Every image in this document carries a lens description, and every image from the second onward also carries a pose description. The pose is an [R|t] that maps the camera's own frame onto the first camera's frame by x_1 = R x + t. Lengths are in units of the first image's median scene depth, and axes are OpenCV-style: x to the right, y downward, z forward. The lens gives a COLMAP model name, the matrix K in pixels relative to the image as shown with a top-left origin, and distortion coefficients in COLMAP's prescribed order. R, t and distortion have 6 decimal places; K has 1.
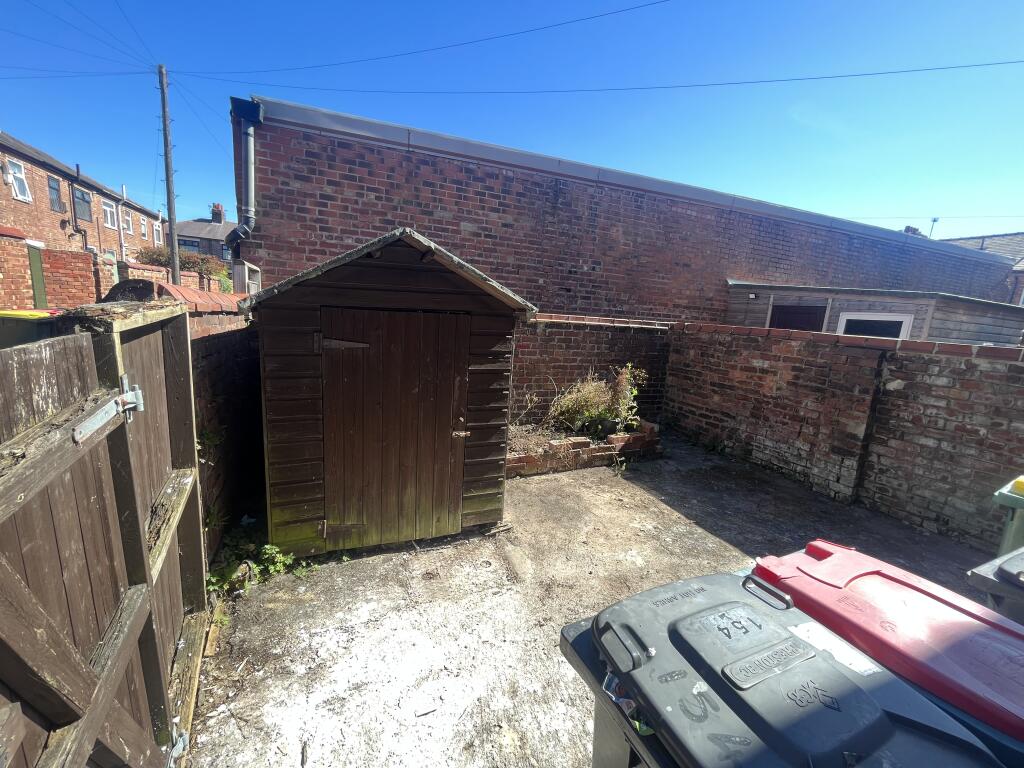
lens RADIAL K [[419.3, 0, 510.1], [0, 419.3, 389.9], [0, 0, 1]] dist [-0.002916, 0.000694]
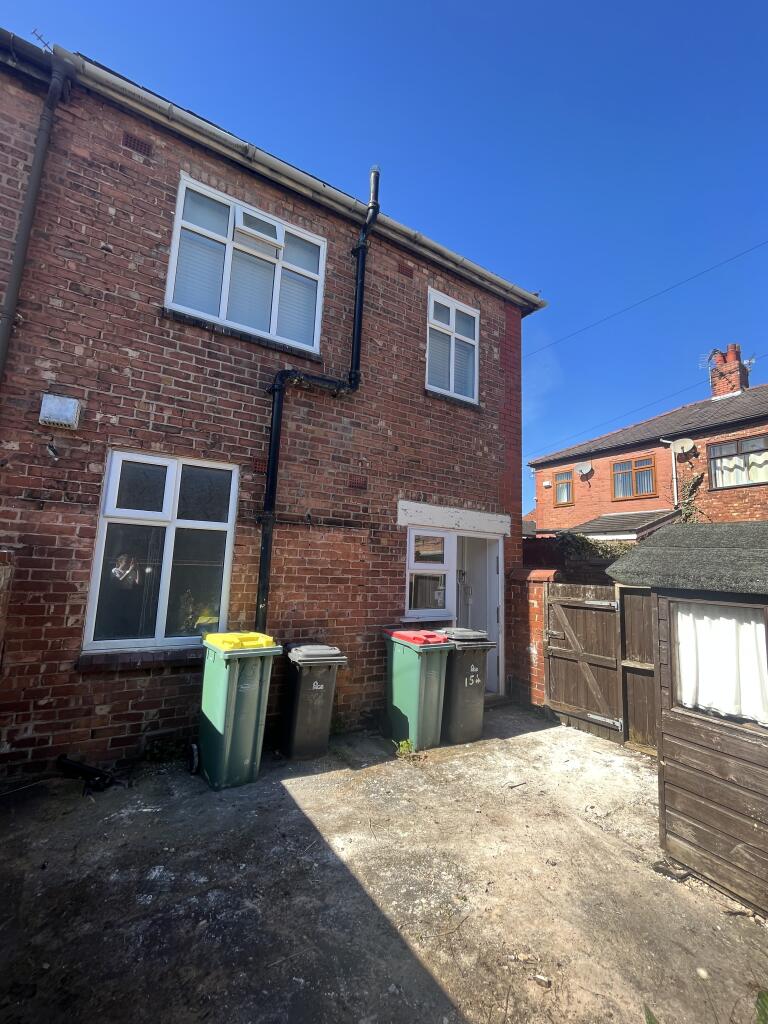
lens RADIAL K [[419.3, 0, 381.0], [0, 419.3, 509.8], [0, 0, 1]] dist [-0.002916, 0.000694]
pose [[-0.984809, -0.127047, -0.118362, 0.686329], [-0.132148, 0.990566, 0.036265, -0.270477], [0.112638, 0.051355, -0.992308, 1.755250]]
